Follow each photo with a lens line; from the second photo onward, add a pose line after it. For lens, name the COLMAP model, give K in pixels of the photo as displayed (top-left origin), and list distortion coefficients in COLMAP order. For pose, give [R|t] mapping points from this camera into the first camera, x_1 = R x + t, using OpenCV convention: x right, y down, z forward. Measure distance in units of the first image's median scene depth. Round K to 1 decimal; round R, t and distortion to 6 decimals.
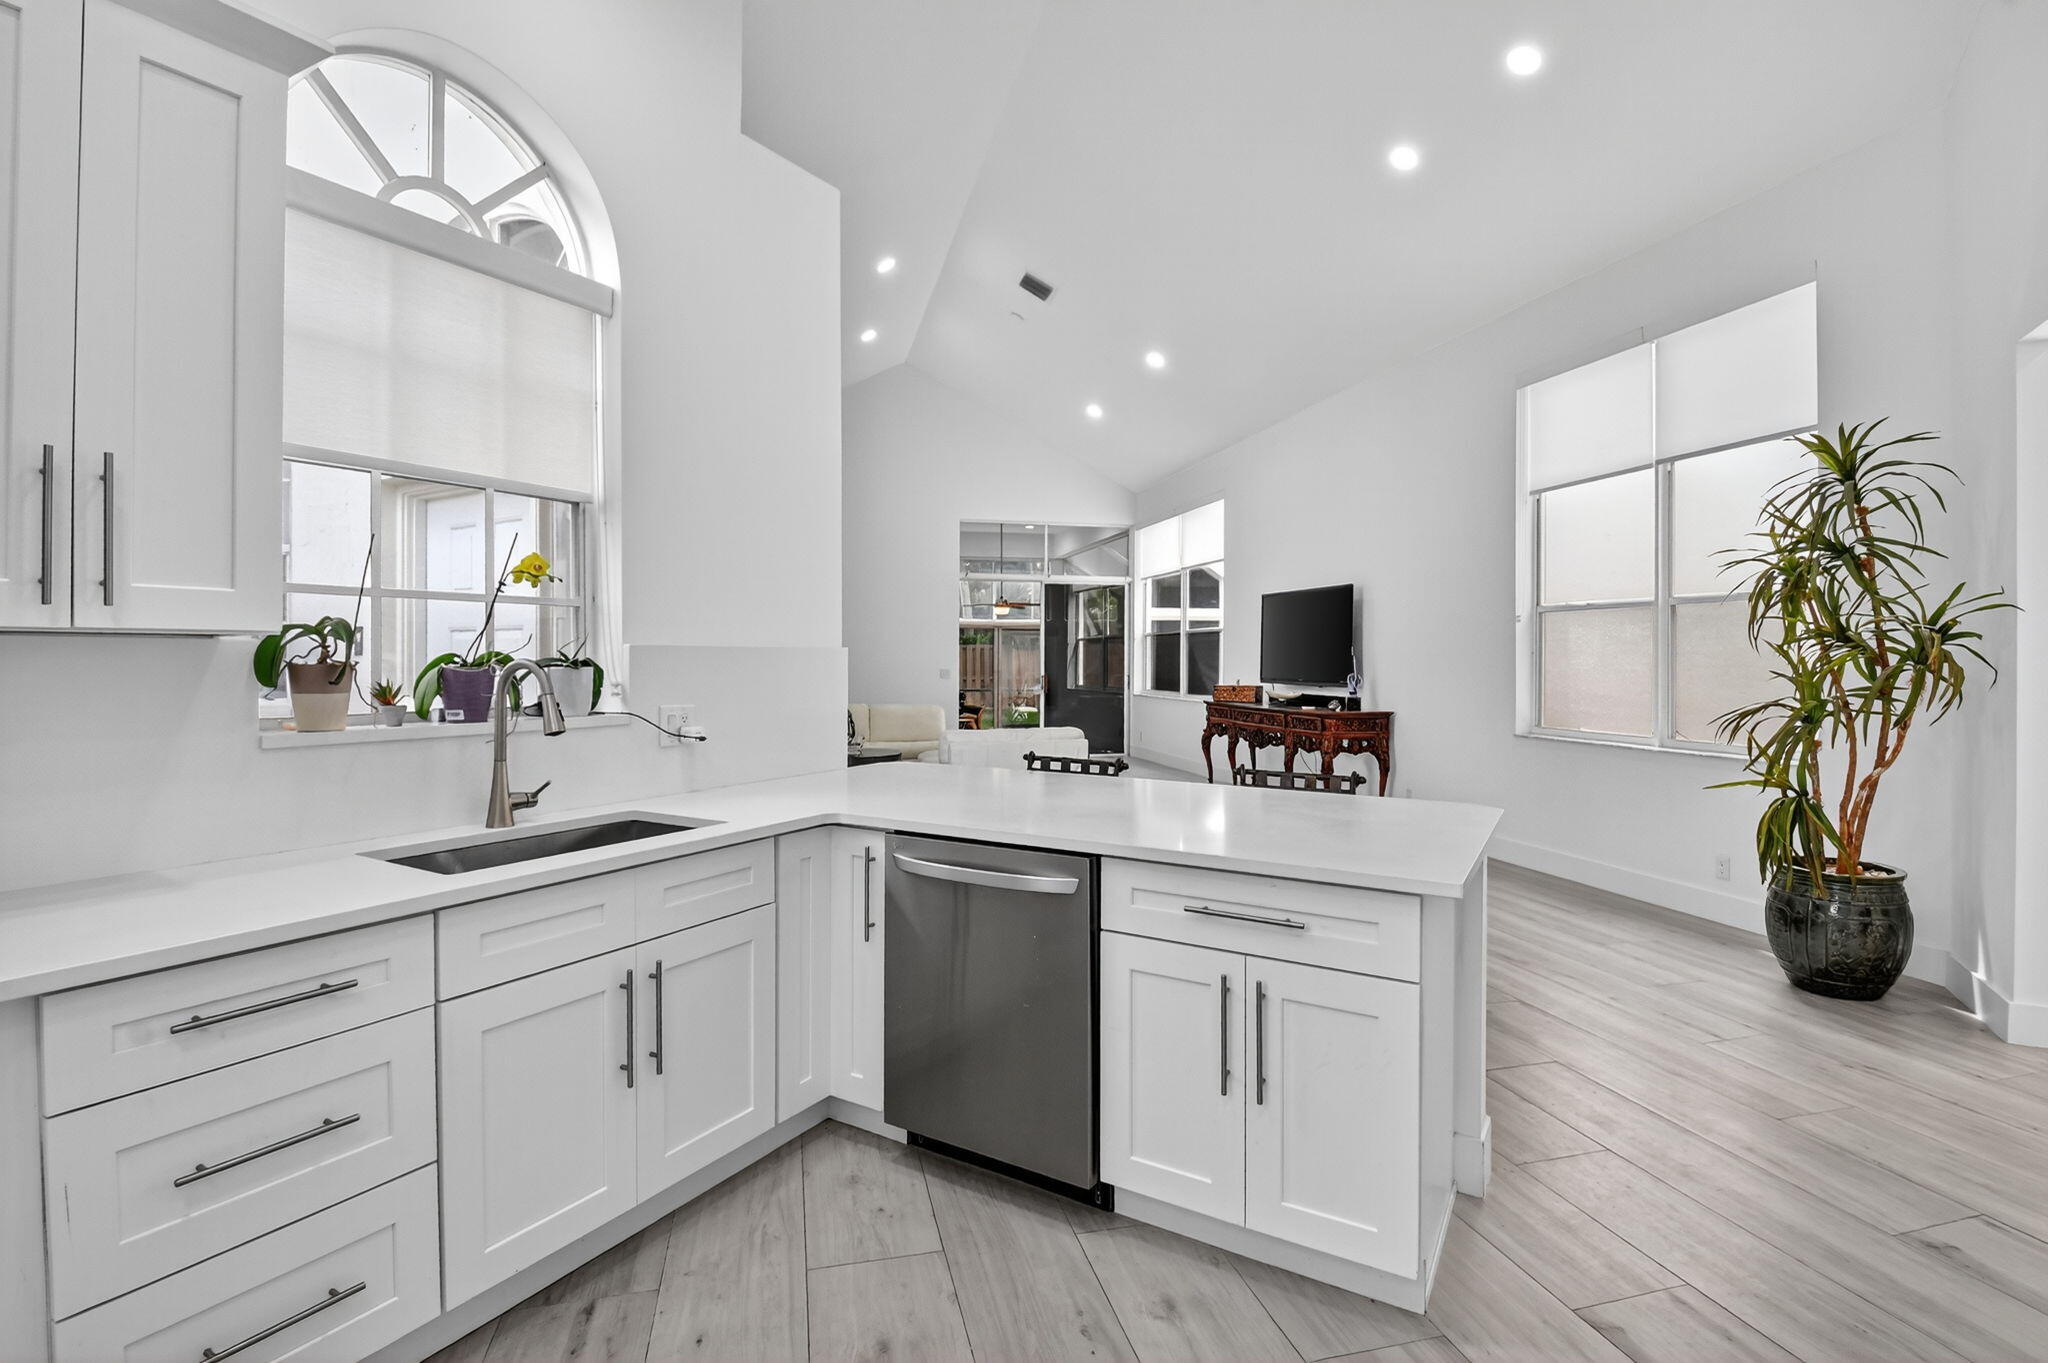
lens RADIAL K [[930.5, 0, 1011.4], [0, 930.5, 658.8], [0, 0, 1]] dist [0.010961, -0.021572]
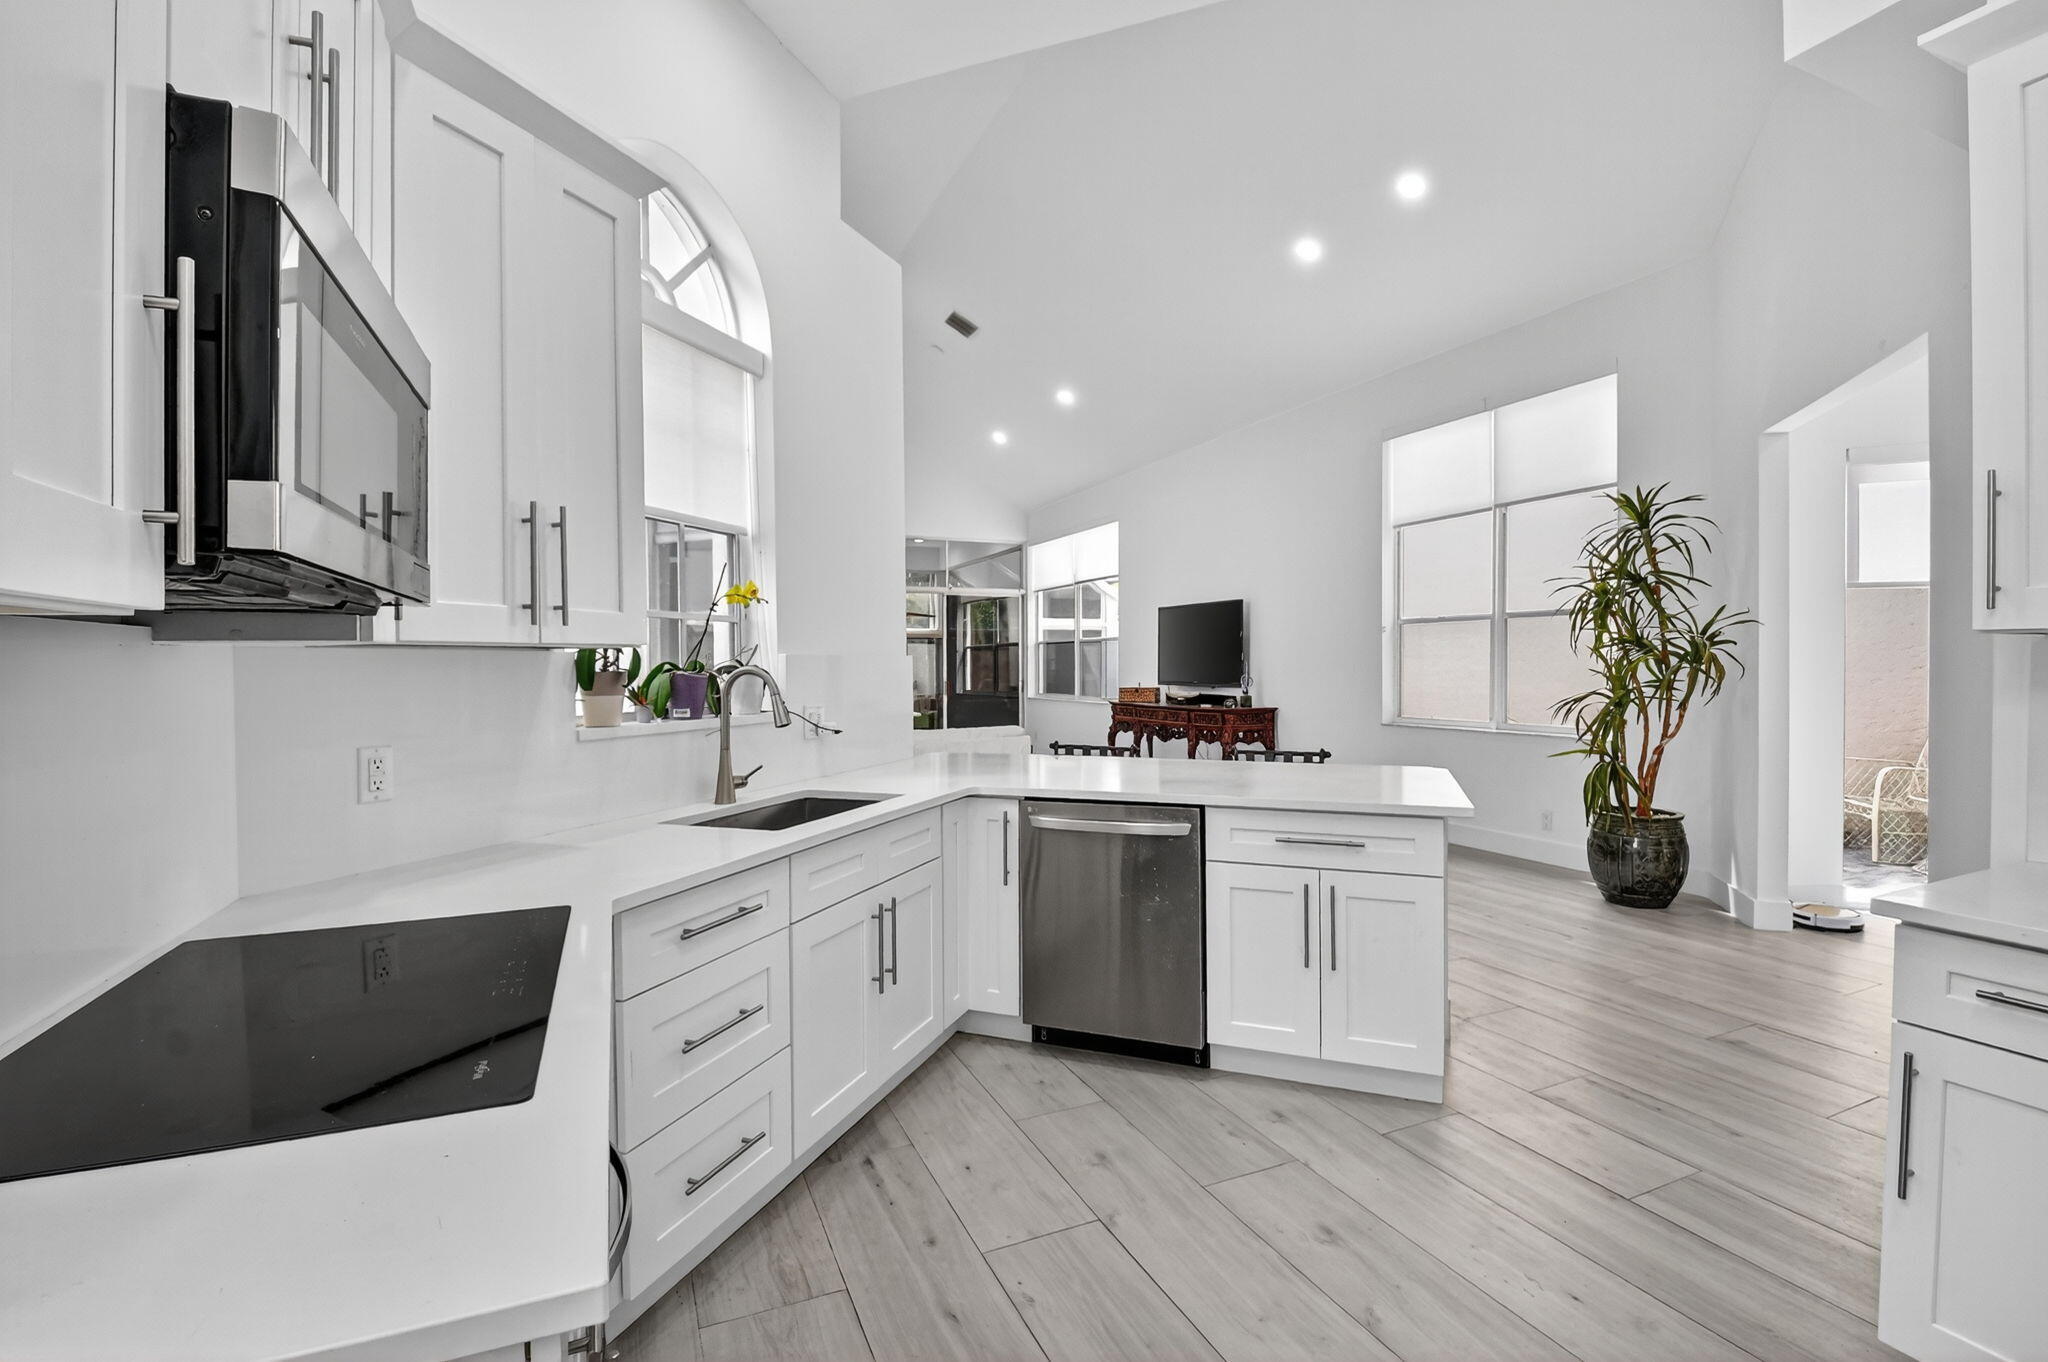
lens RADIAL K [[898.2, 0, 1024.0], [0, 898.2, 681.0], [0, 0, 1]] dist [0.023919, -0.032942]
pose [[0.983803, -0.010840, 0.178927, -0.216504], [0.007790, 0.999812, 0.017743, 0.000733], [-0.179086, -0.016061, 0.983702, -0.133929]]
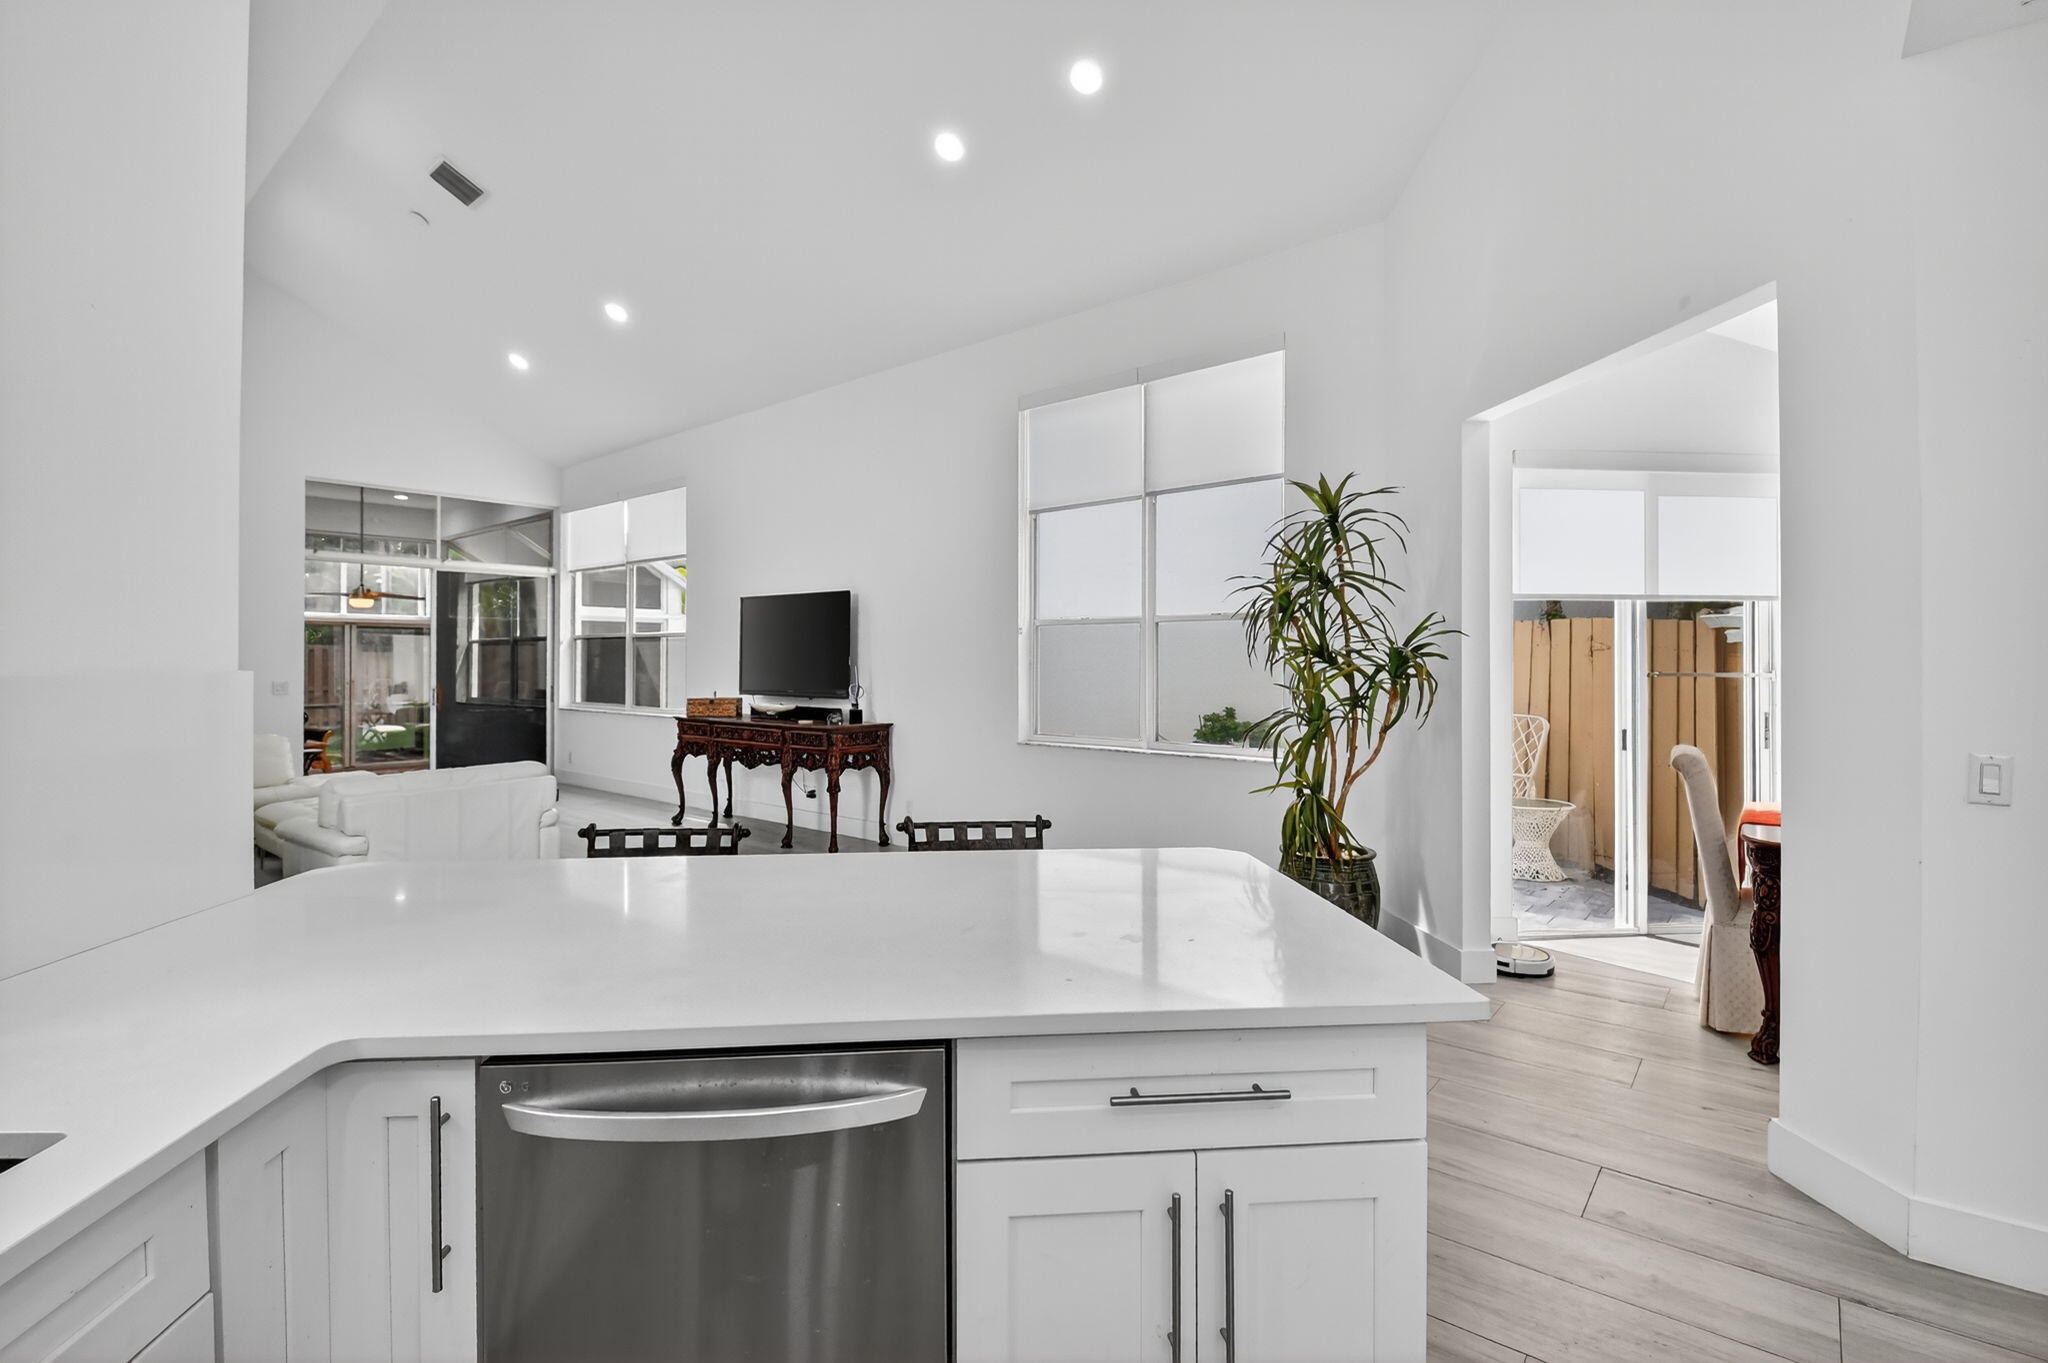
lens RADIAL K [[930.5, 0, 1011.4], [0, 930.5, 658.8], [0, 0, 1]] dist [0.010961, -0.021572]
pose [[0.807953, 0.000072, 0.589247, -0.122777], [0.000928, 0.999999, -0.001395, -0.016709], [-0.589246, 0.001674, 0.807952, 0.265736]]
